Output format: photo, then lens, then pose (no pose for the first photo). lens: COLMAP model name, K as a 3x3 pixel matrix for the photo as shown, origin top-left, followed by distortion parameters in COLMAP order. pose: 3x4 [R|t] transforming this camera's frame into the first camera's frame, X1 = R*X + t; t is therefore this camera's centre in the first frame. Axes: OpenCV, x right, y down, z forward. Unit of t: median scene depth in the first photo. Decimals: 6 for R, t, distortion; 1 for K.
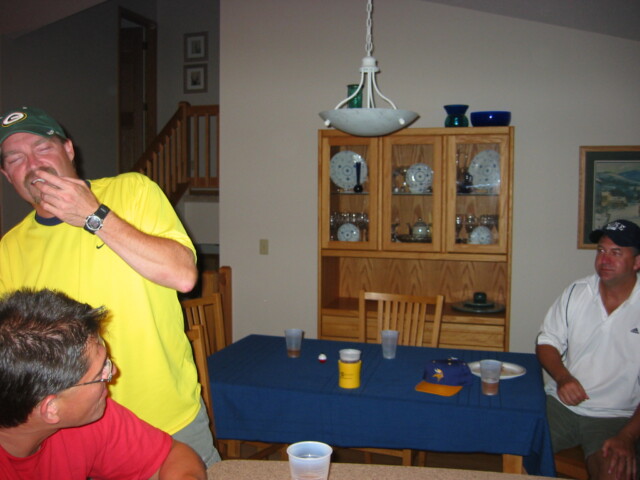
lens RADIAL K [[656.5, 0, 319.8], [0, 656.5, 206.6], [0, 0, 1]] dist [-0.090716, 0.016119]
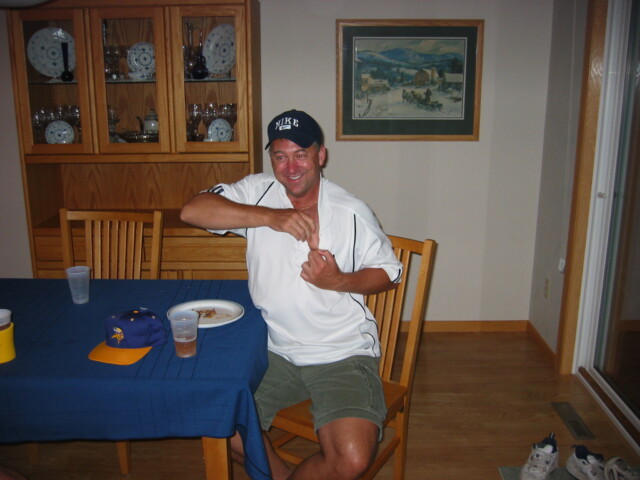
lens RADIAL K [[656.5, 0, 319.8], [0, 656.5, 206.6], [0, 0, 1]] dist [-0.090716, 0.016119]
pose [[0.958347, -0.070628, 0.276737, 0.129716], [0.019088, 0.982614, 0.184677, -0.011360], [-0.284969, -0.171702, 0.943033, 0.162221]]
